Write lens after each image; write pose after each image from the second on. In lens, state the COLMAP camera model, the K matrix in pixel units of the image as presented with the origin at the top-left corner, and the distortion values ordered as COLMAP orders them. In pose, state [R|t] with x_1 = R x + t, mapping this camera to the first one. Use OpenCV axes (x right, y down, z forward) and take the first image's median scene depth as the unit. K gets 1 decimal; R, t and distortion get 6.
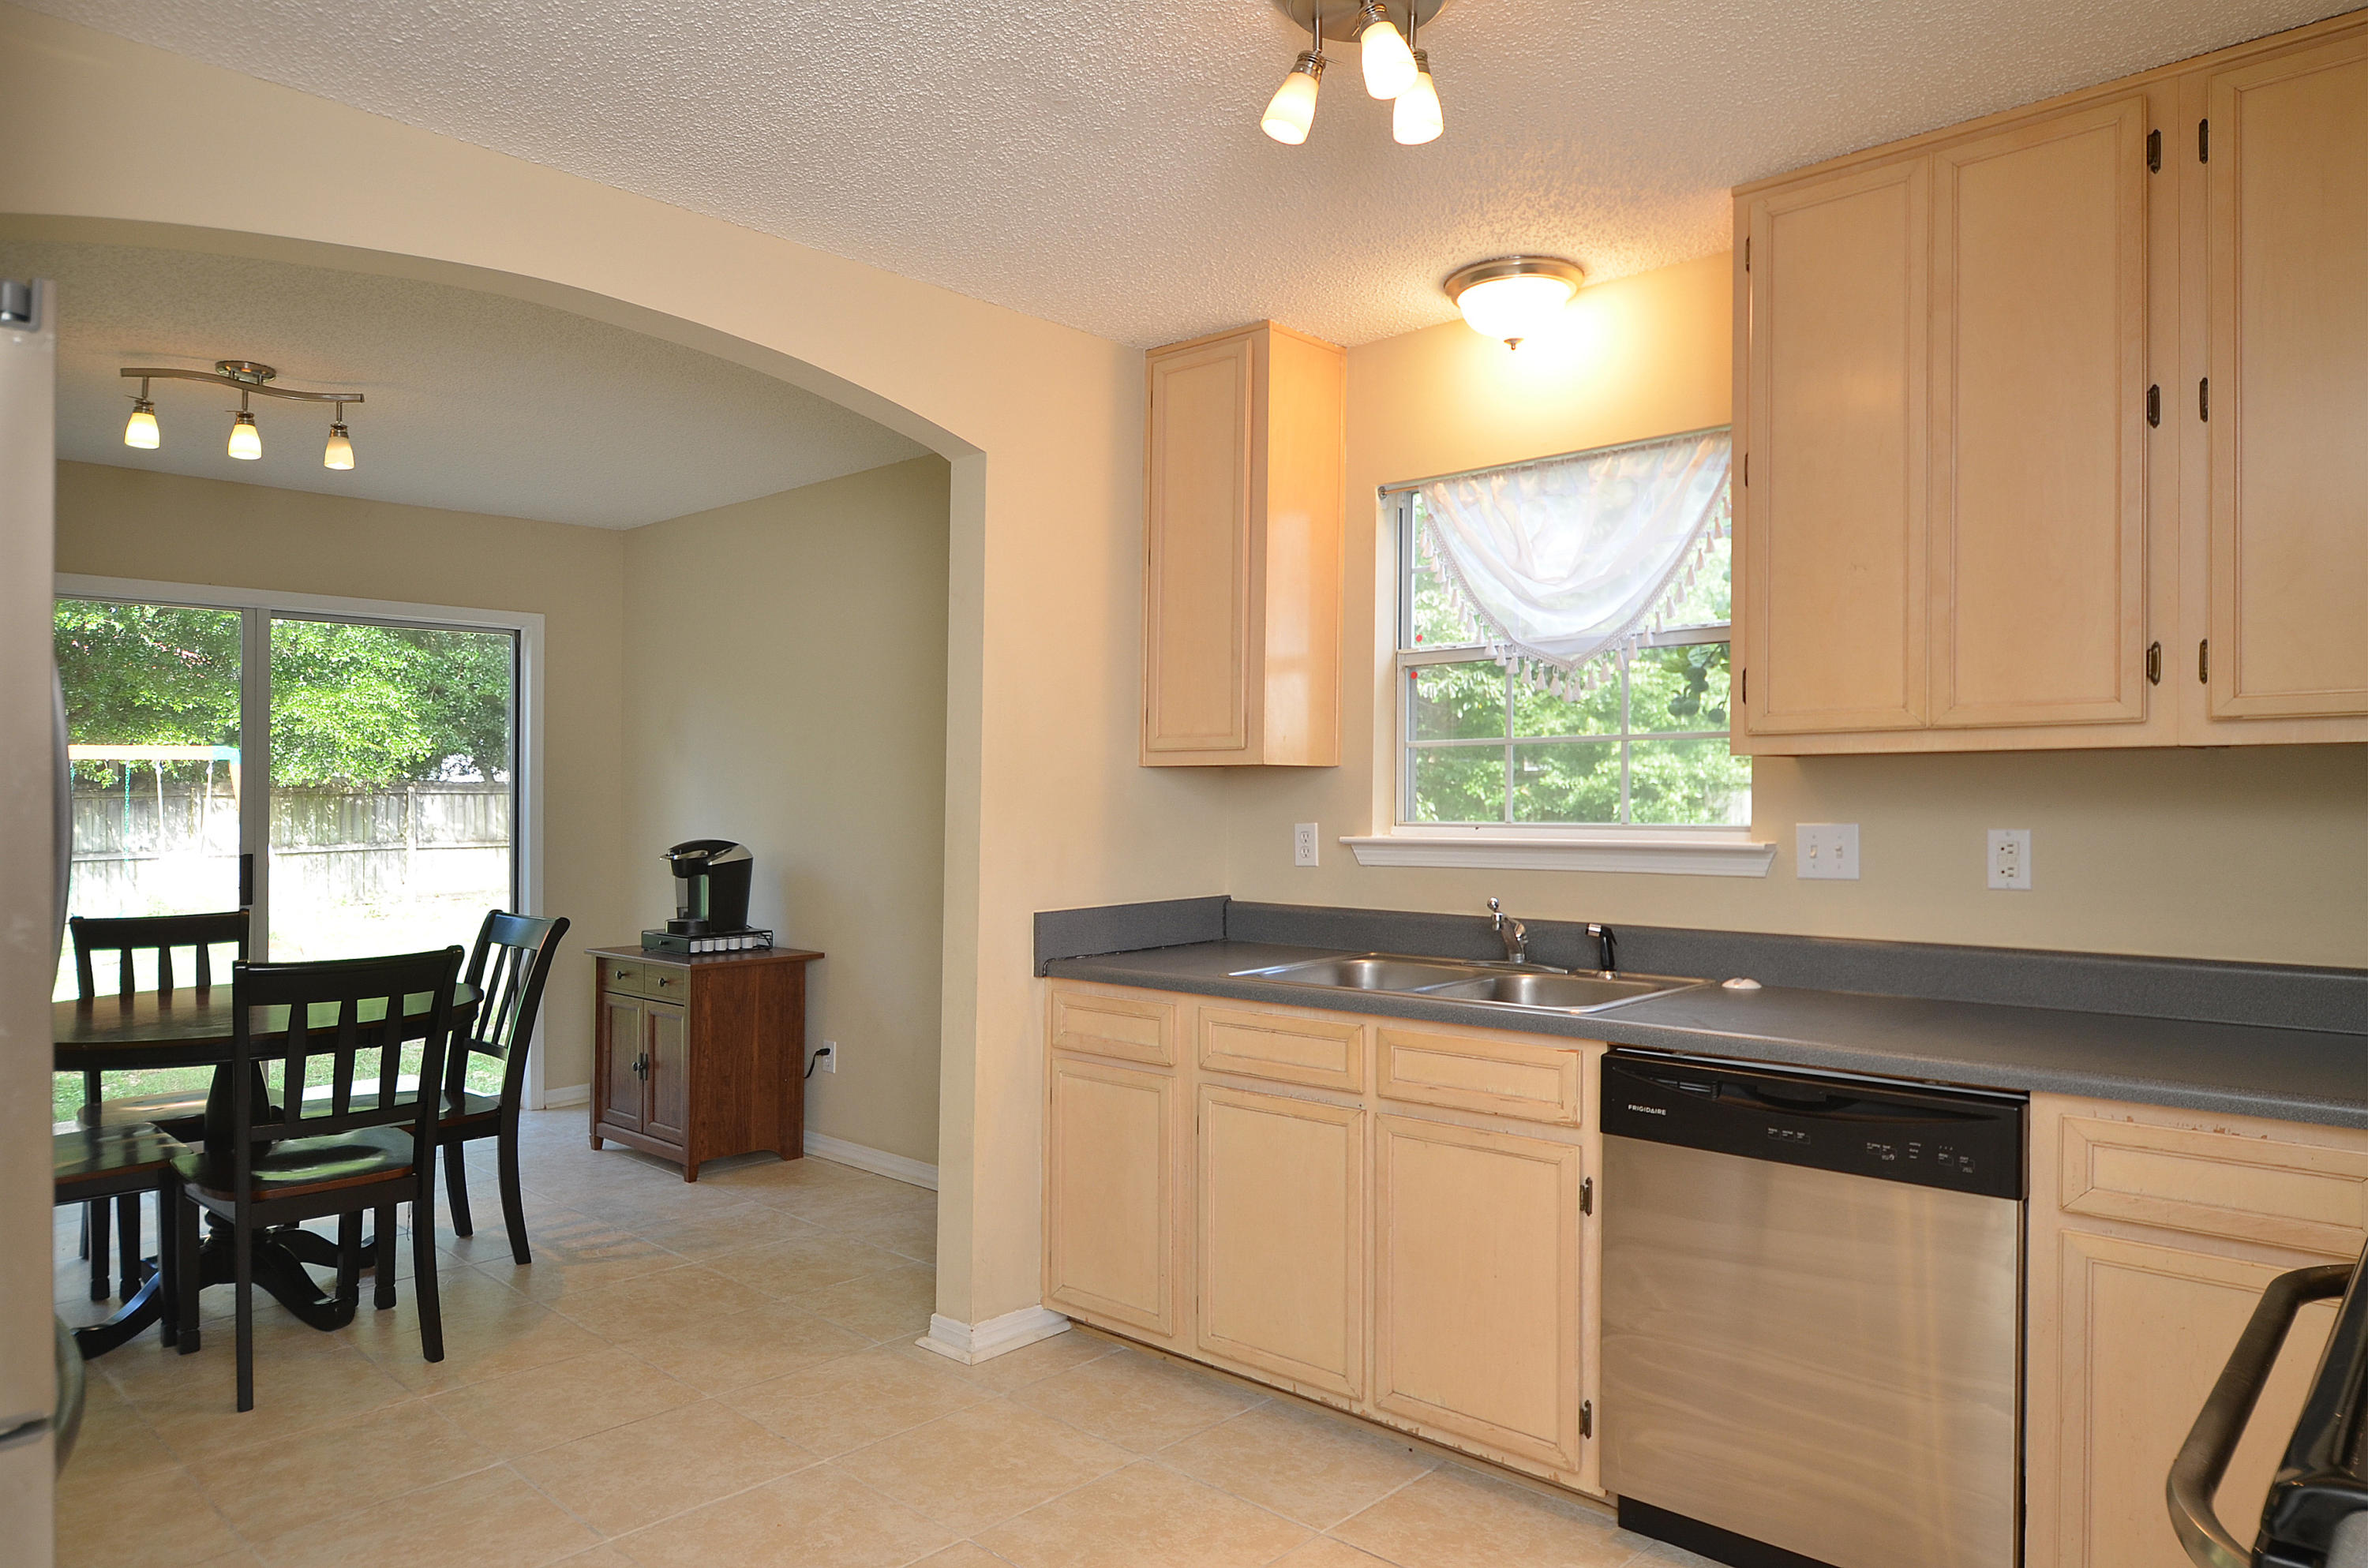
lens RADIAL K [[1423.3, 0, 1278.7], [0, 1423.3, 776.2], [0, 0, 1]] dist [0.002828, 0.004089]
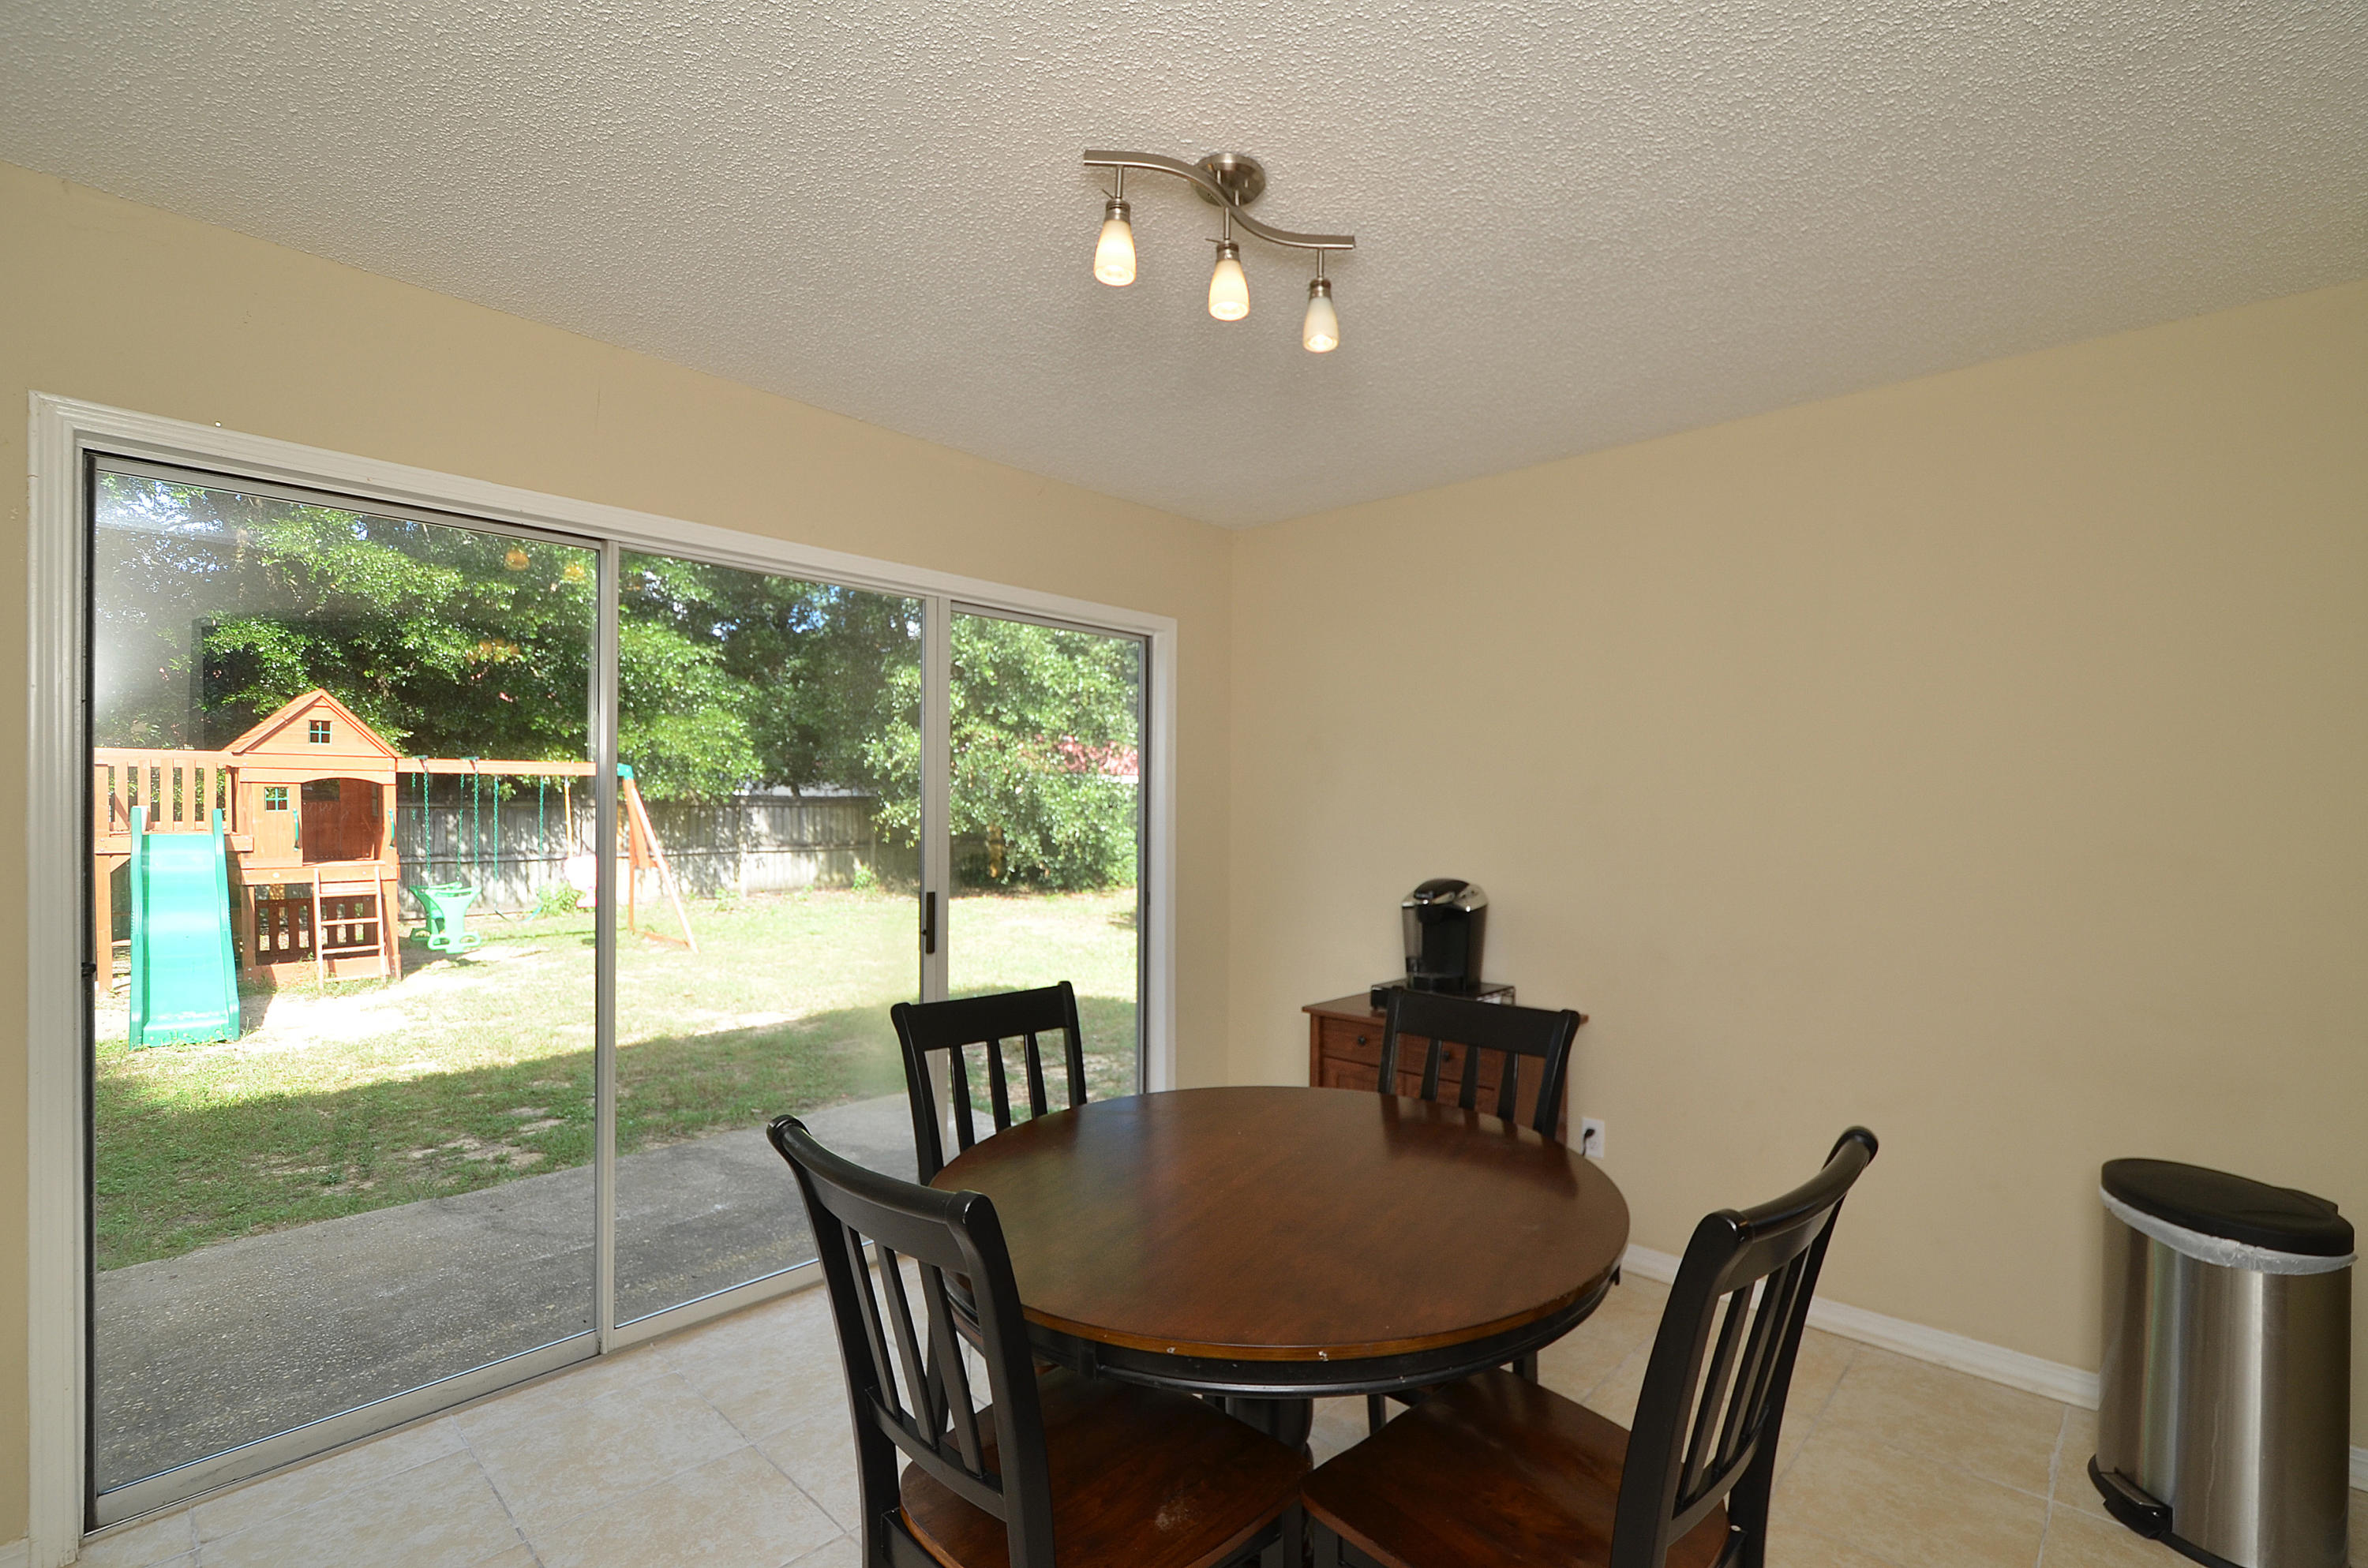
lens RADIAL K [[946.1, 0, 1120.8], [0, 946.1, 814.3], [0, 0, 1]] dist [0.000241, 0.000144]
pose [[0.999884, 0.013031, -0.007874, -0.591026], [-0.012869, 0.999711, 0.020297, -0.003418], [0.008137, -0.020193, 0.999763, 0.435787]]
